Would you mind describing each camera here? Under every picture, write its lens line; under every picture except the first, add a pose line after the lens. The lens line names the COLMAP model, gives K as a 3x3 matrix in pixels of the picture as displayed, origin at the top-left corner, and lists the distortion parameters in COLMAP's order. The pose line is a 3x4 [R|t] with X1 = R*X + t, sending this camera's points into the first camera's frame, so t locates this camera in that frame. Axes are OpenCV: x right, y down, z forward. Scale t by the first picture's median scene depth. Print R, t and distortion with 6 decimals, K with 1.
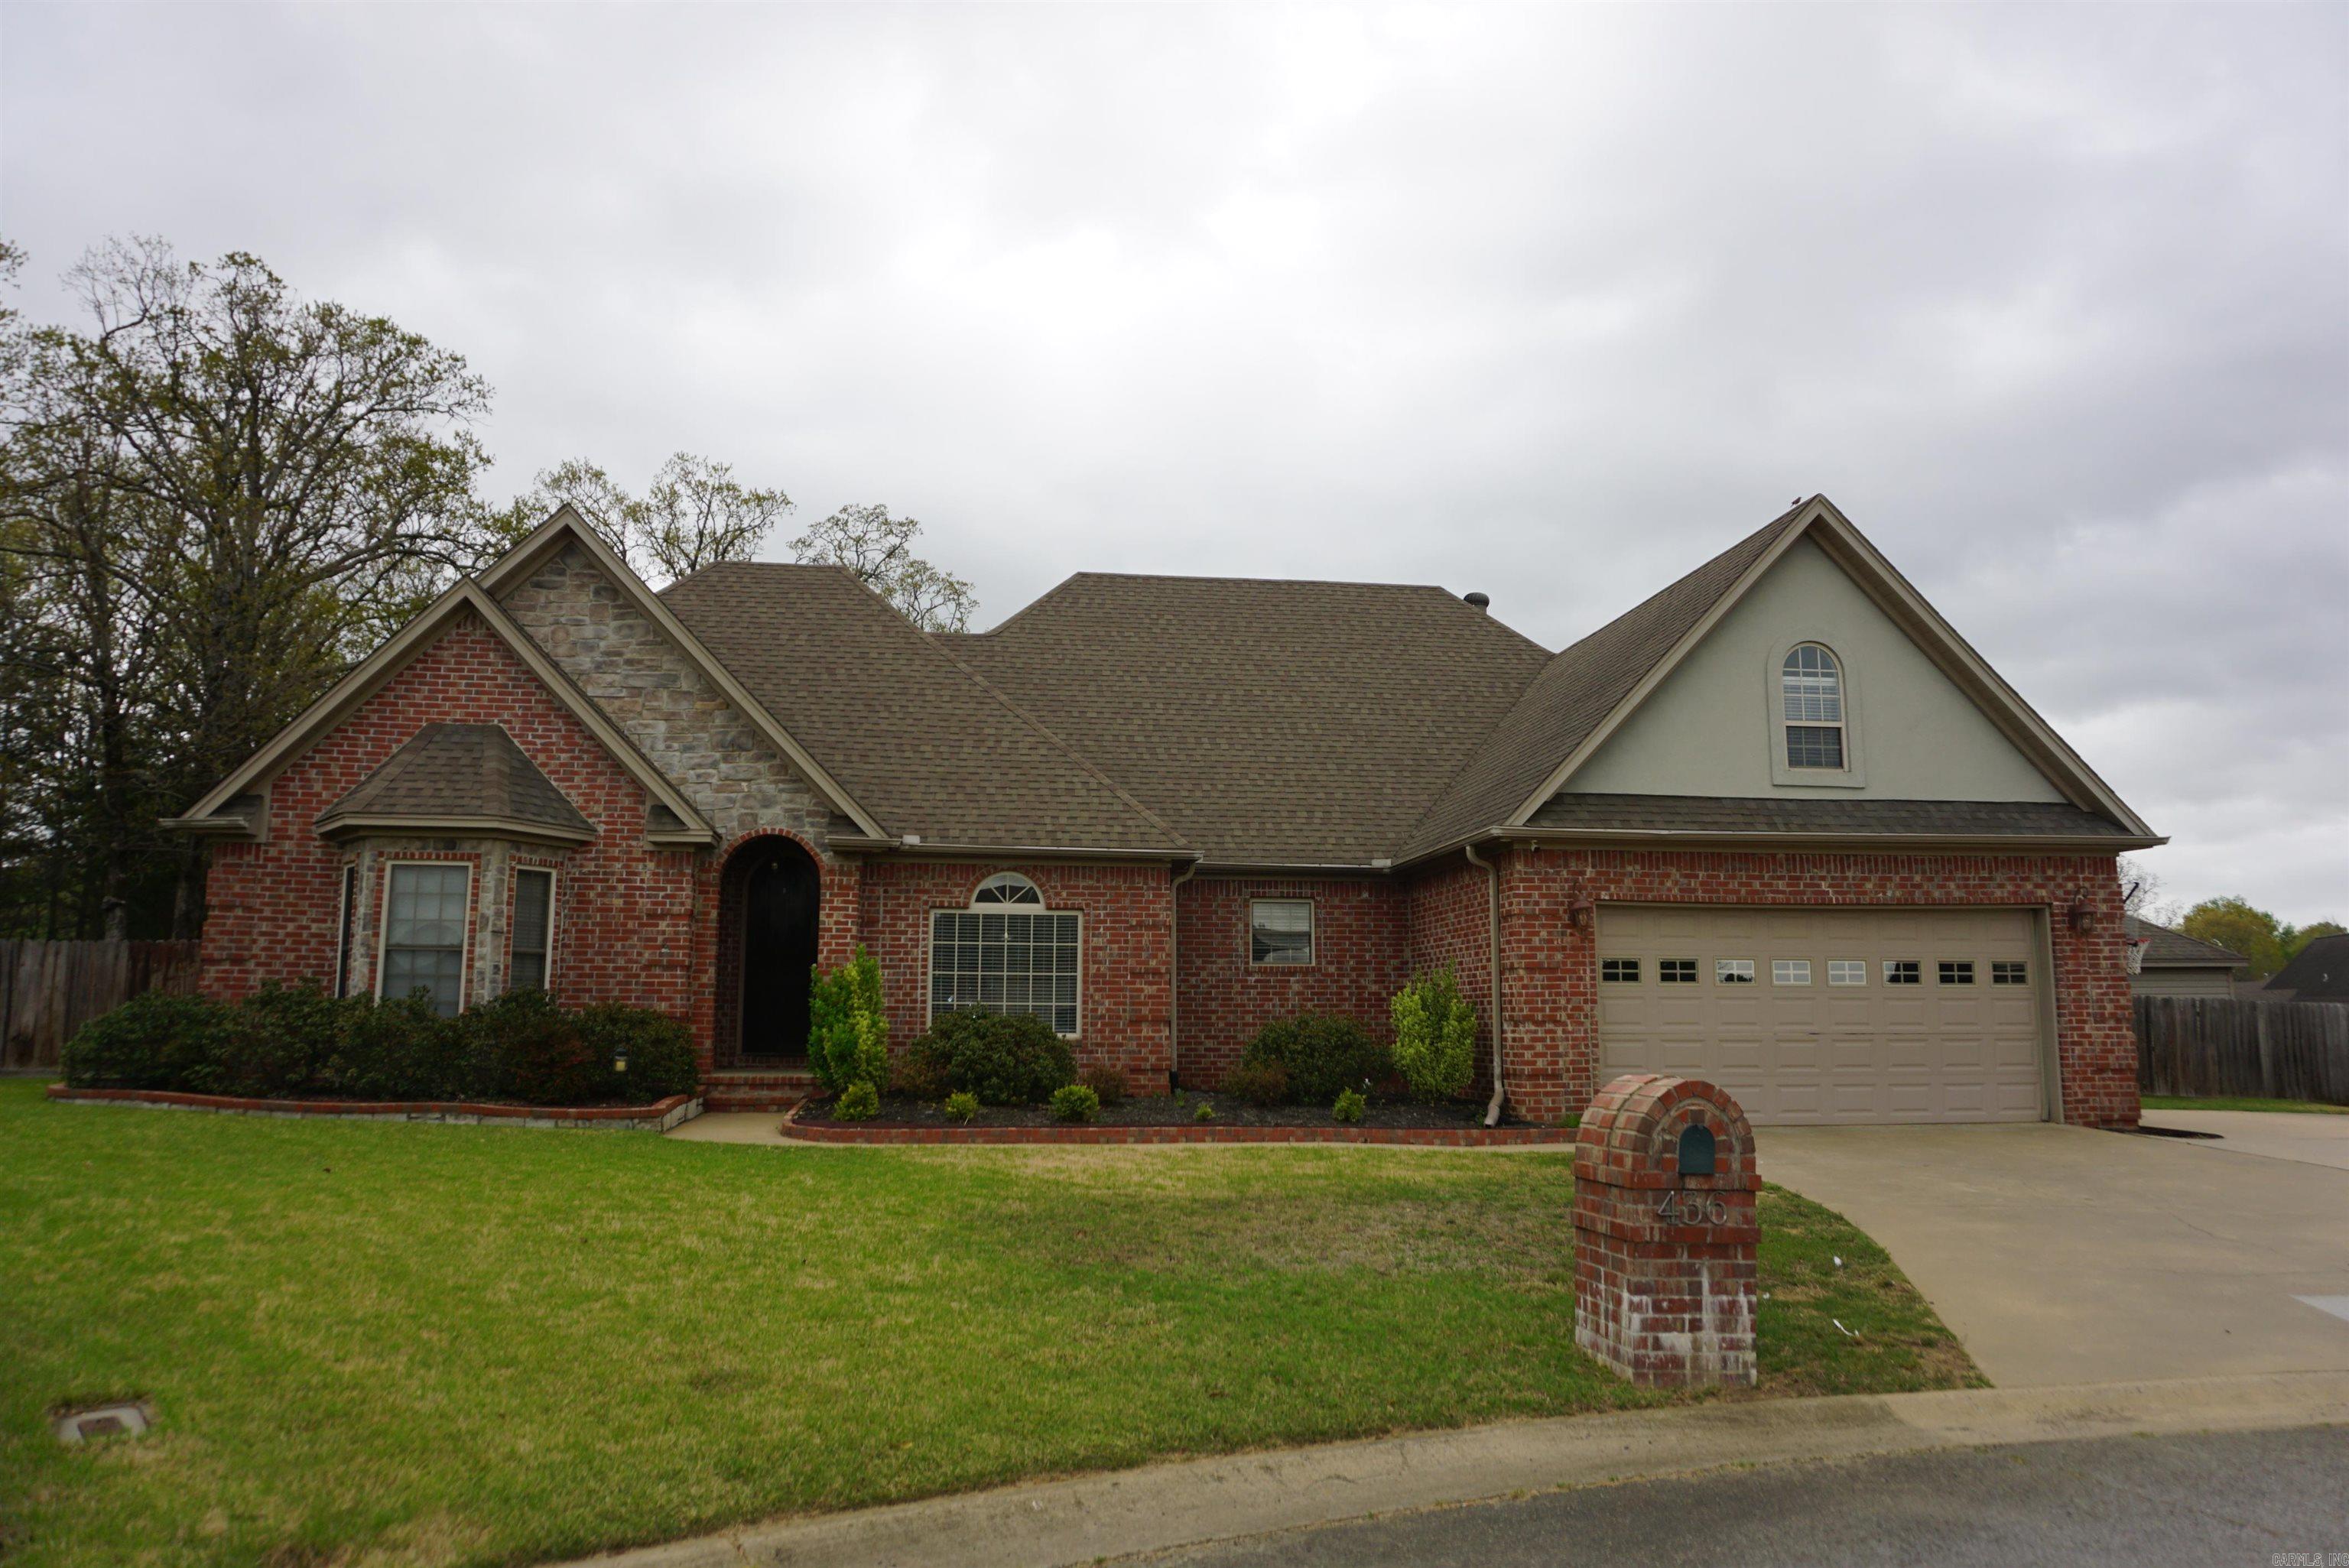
lens RADIAL K [[1559.2, 0, 1166.5], [0, 1559.2, 790.9], [0, 0, 1]] dist [-0.032508, 0.013582]
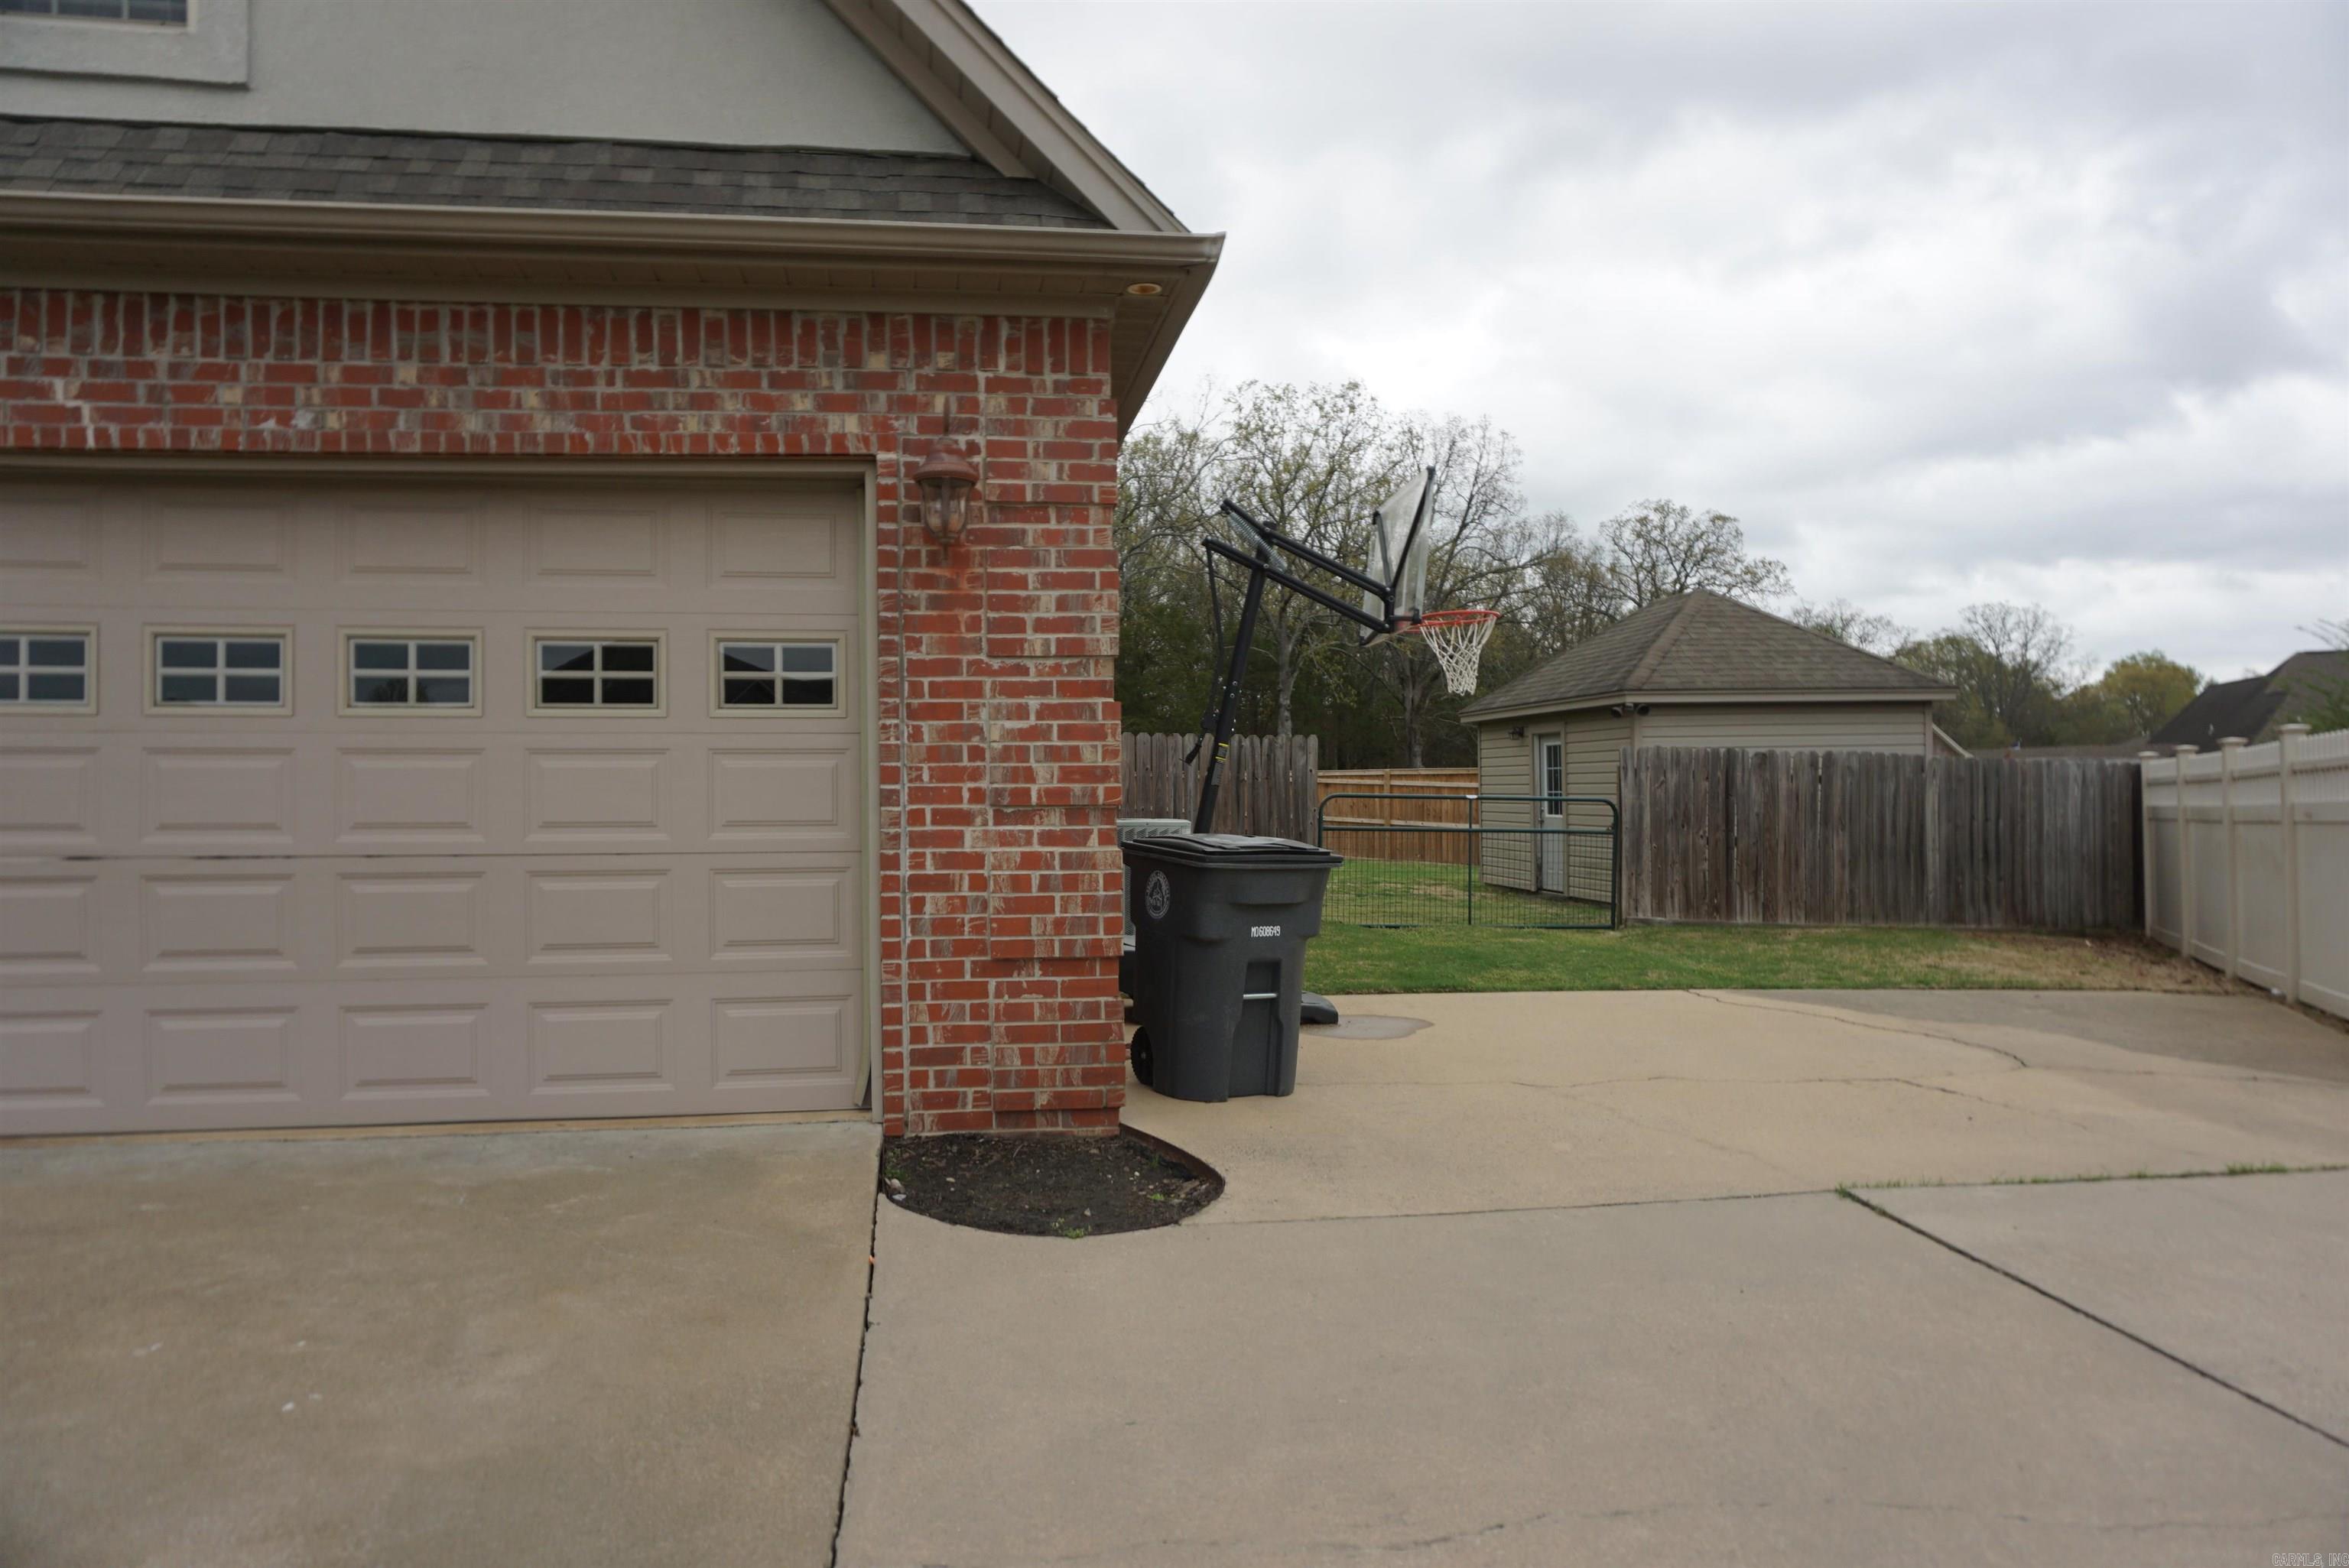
lens RADIAL K [[1559.2, 0, 1181.1], [0, 1559.2, 777.7], [0, 0, 1]] dist [-0.032508, 0.013582]
pose [[0.999428, -0.011289, 0.031880, 0.627623], [0.006707, 0.990081, 0.140341, 0.094316], [-0.033148, -0.140047, 0.989590, 0.667480]]
